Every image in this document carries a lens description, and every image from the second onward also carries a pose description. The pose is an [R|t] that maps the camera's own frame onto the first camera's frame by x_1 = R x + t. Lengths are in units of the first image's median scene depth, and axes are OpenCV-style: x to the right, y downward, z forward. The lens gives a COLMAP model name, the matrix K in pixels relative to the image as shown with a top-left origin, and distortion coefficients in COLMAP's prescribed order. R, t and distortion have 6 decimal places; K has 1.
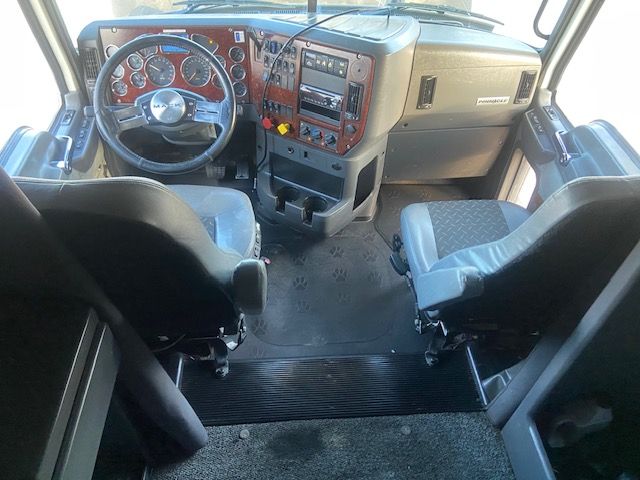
lens RADIAL K [[484.9, 0, 320.0], [0, 484.9, 240.0], [0, 0, 1]] dist [0.119565, -0.143957]
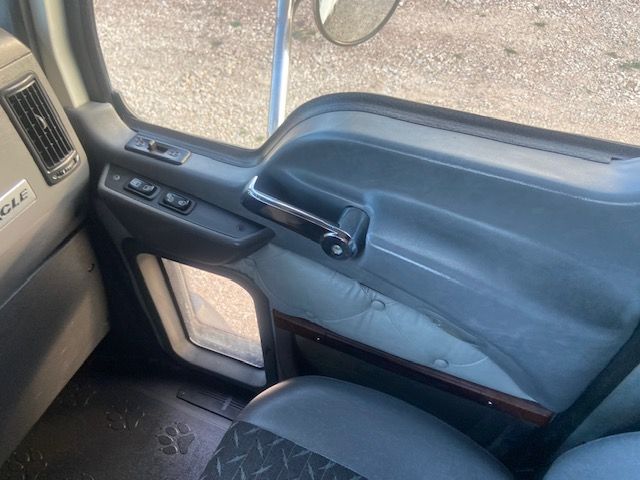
lens RADIAL K [[489.3, 0, 323.9], [0, 489.3, 237.1], [0, 0, 1]] dist [0.144039, -0.194606]
pose [[0.435937, -0.651840, 0.620535, 0.256837], [0.640639, 0.709023, 0.294732, -0.246073], [-0.632092, 0.269054, 0.726684, 0.691587]]
